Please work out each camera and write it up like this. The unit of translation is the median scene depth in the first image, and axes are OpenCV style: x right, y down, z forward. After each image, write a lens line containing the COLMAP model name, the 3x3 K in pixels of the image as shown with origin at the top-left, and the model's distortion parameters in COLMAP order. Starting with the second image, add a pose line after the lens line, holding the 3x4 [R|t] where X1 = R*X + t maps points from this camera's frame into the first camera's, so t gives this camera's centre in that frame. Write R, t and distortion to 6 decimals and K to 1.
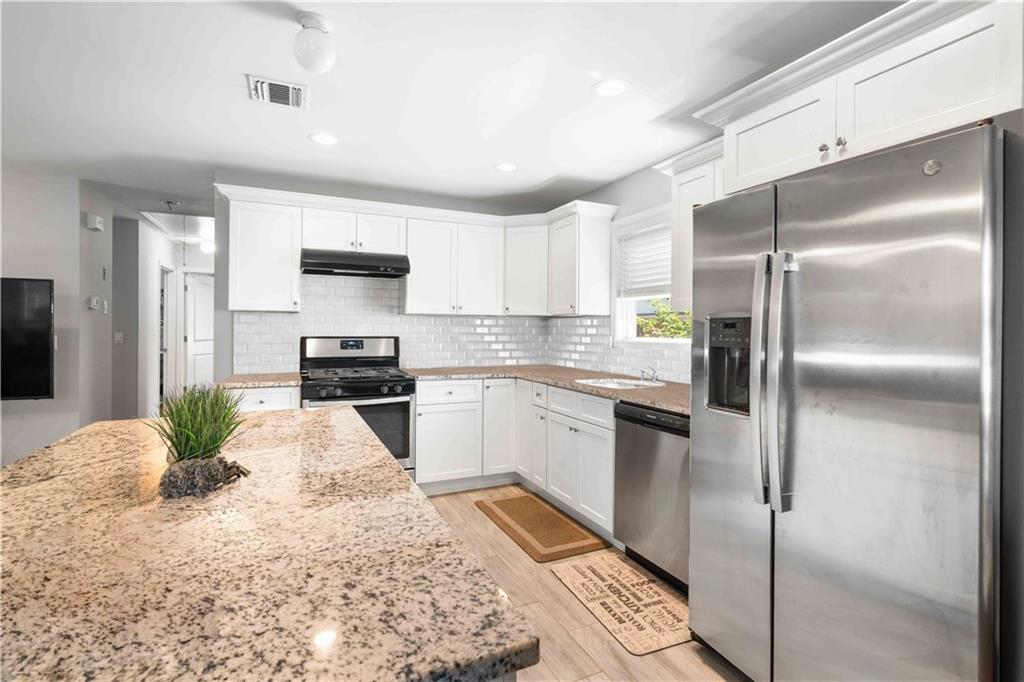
lens RADIAL K [[469.7, 0, 516.6], [0, 469.7, 332.8], [0, 0, 1]] dist [-0.000235, 0.000796]
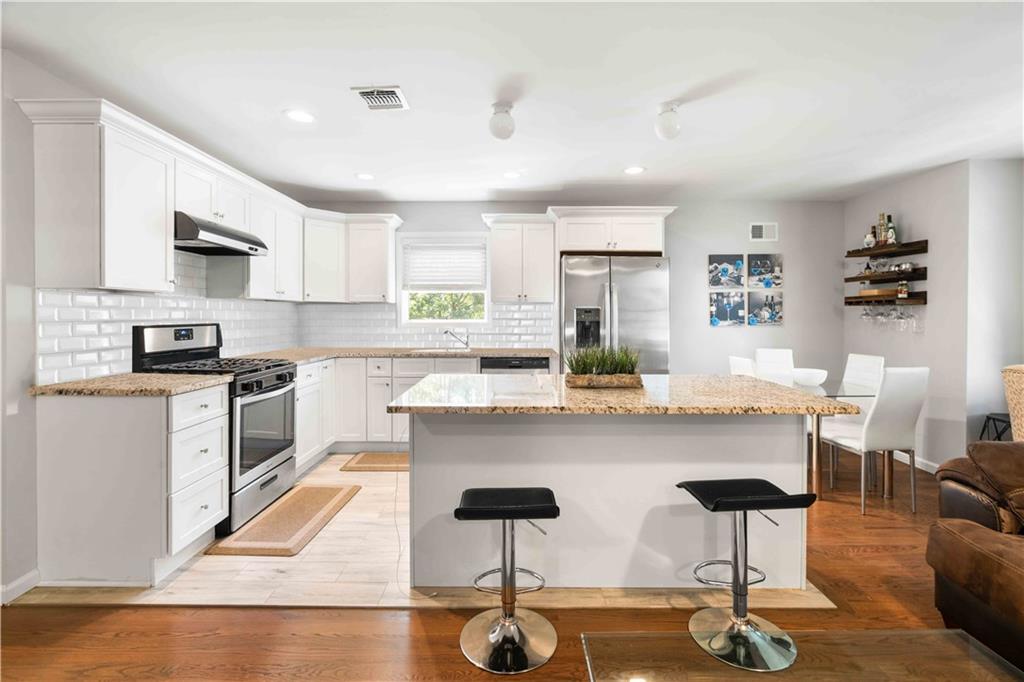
lens RADIAL K [[469.7, 0, 516.8], [0, 469.7, 314.6], [0, 0, 1]] dist [-0.000235, 0.000796]
pose [[0.427875, -0.006129, 0.903817, -0.875195], [0.011064, 0.999938, 0.001543, -0.003863], [-0.903770, 0.009339, 0.427916, 0.141120]]
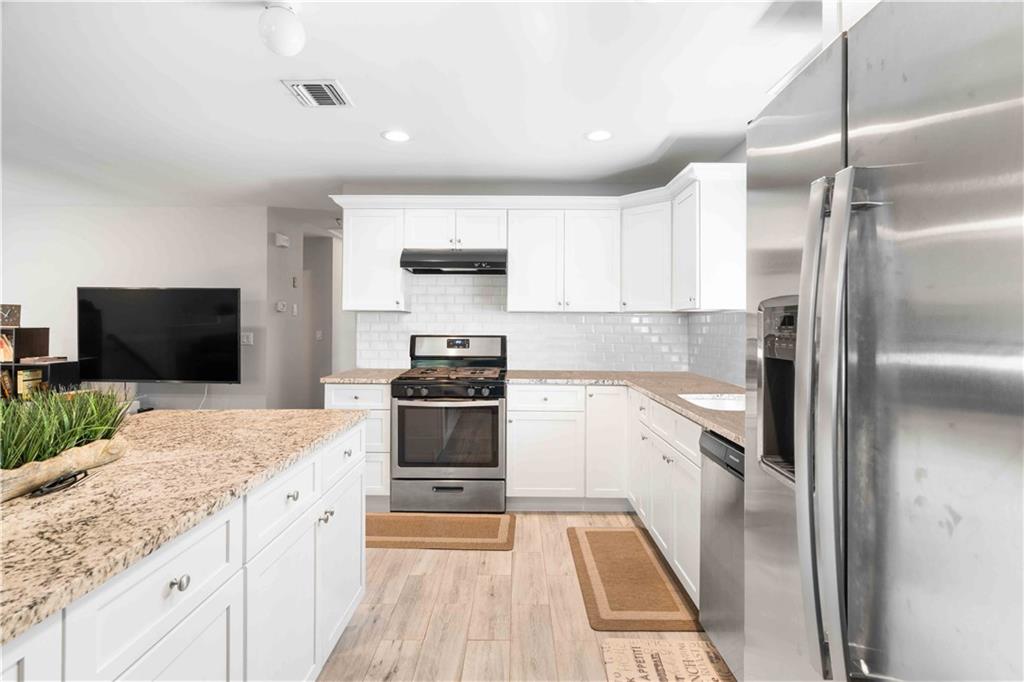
lens RADIAL K [[469.7, 0, 511.0], [0, 469.7, 324.0], [0, 0, 1]] dist [-0.000235, 0.000796]
pose [[0.908343, -0.003495, -0.418211, 0.169375], [-0.003500, 0.999867, -0.015959, -0.000491], [0.418210, 0.015960, 0.908210, 0.157445]]
